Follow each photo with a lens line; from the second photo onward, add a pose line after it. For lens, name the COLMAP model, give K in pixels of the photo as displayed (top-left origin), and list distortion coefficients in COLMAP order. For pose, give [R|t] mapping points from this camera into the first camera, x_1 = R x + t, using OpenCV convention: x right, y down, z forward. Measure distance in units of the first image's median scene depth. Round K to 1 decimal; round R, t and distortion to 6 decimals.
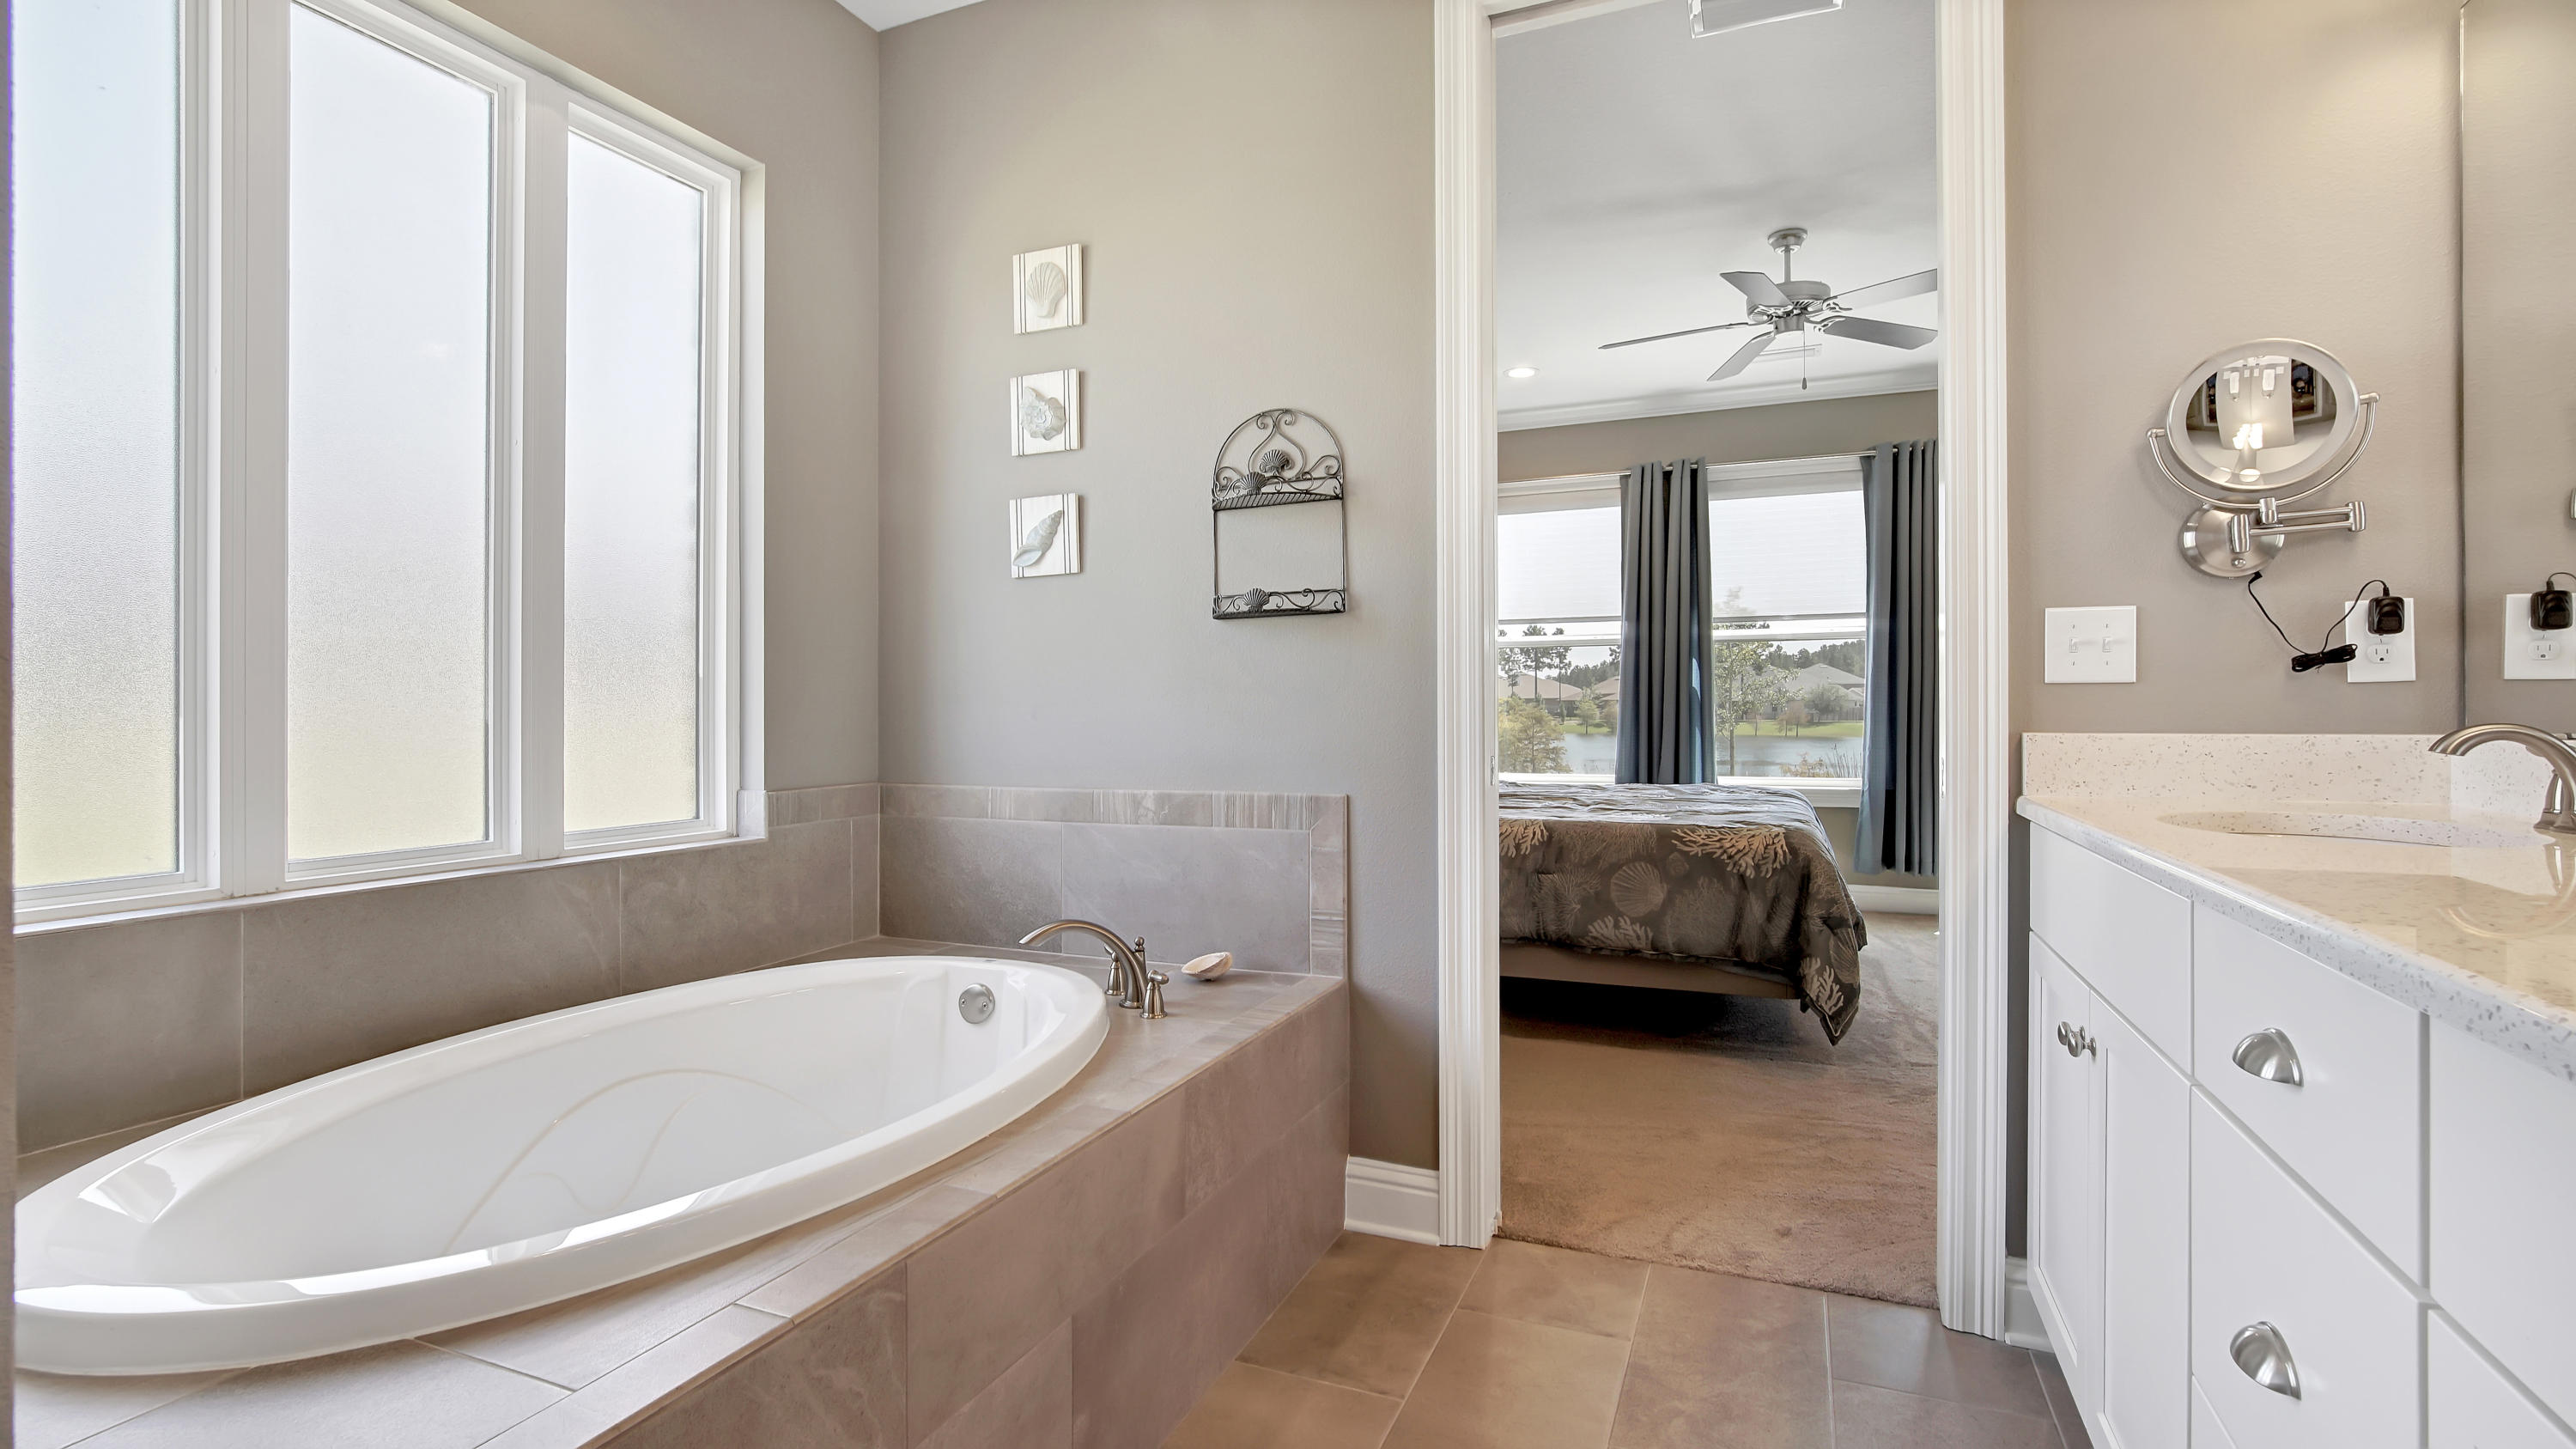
lens RADIAL K [[1167.1, 0, 1288.9], [0, 1167.1, 705.5], [0, 0, 1]] dist [-0.022828, 0.008144]
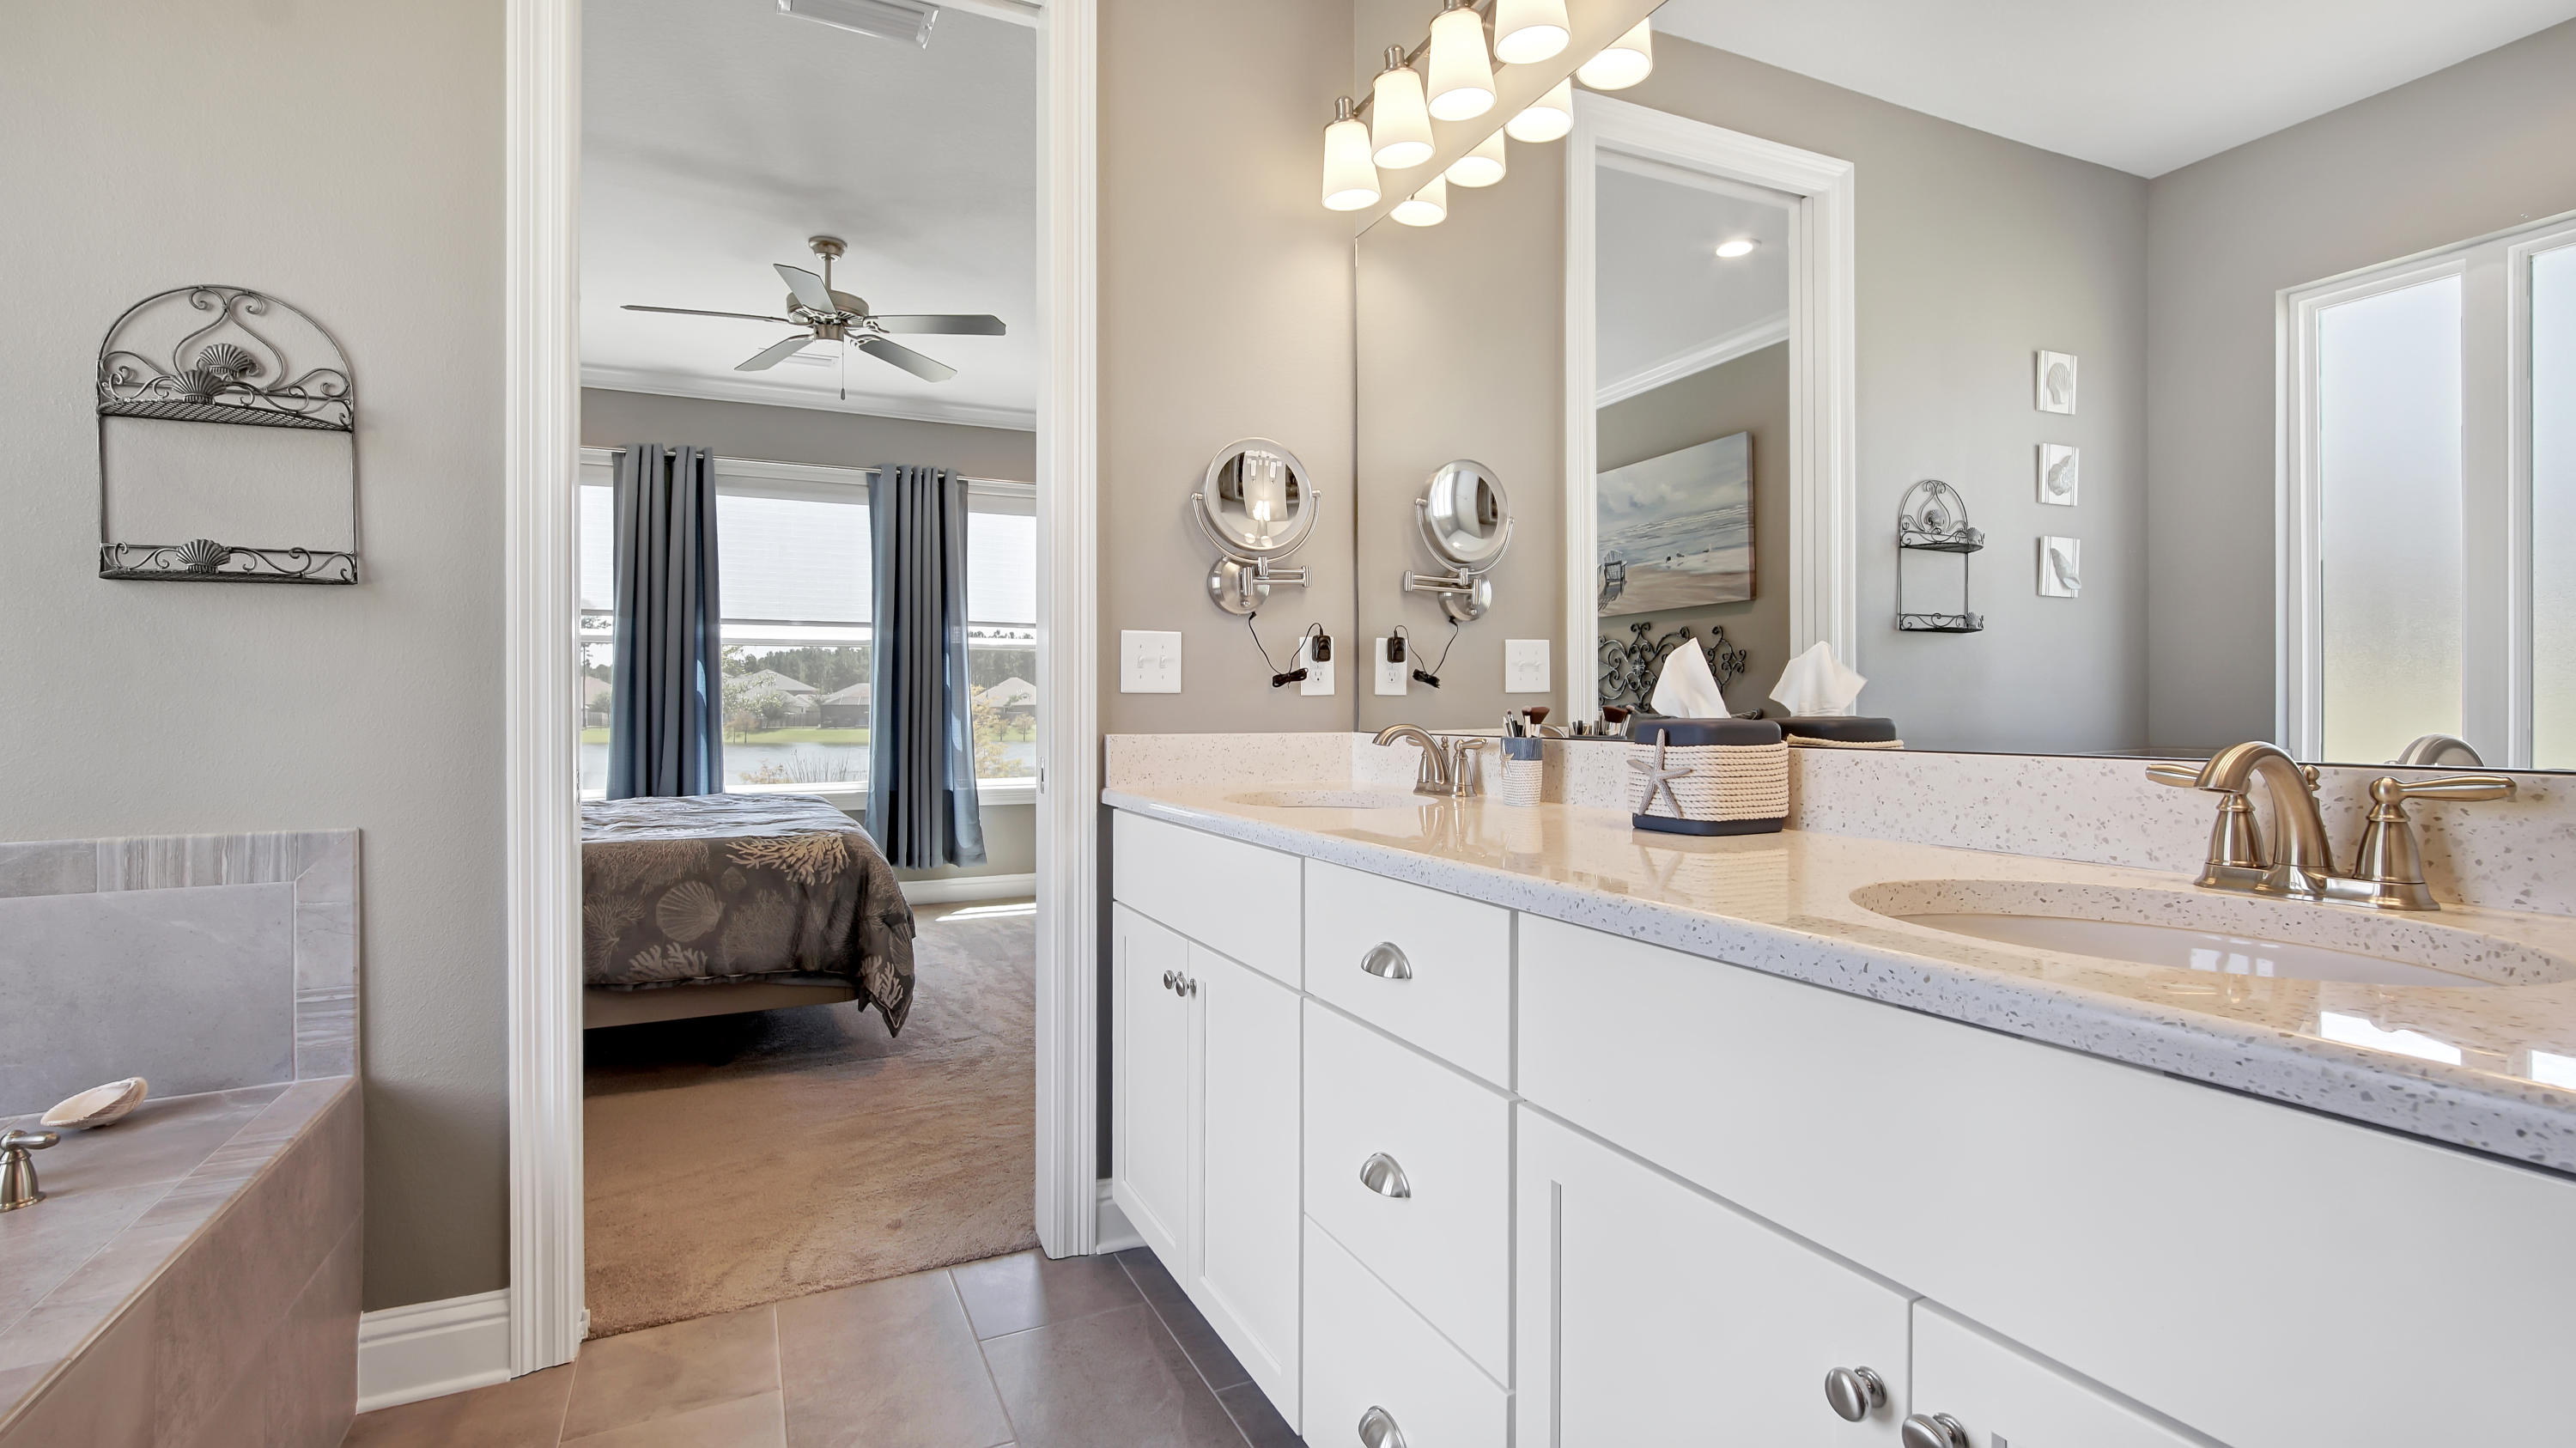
lens RADIAL K [[1167.0, 0, 1292.9], [0, 1167.0, 711.5], [0, 0, 1]] dist [-0.022828, 0.008144]
pose [[0.650395, 0.002033, 0.759593, -0.123494], [-0.002101, 0.999997, -0.000877, 0.000618], [-0.759593, -0.001025, 0.650398, 0.066965]]
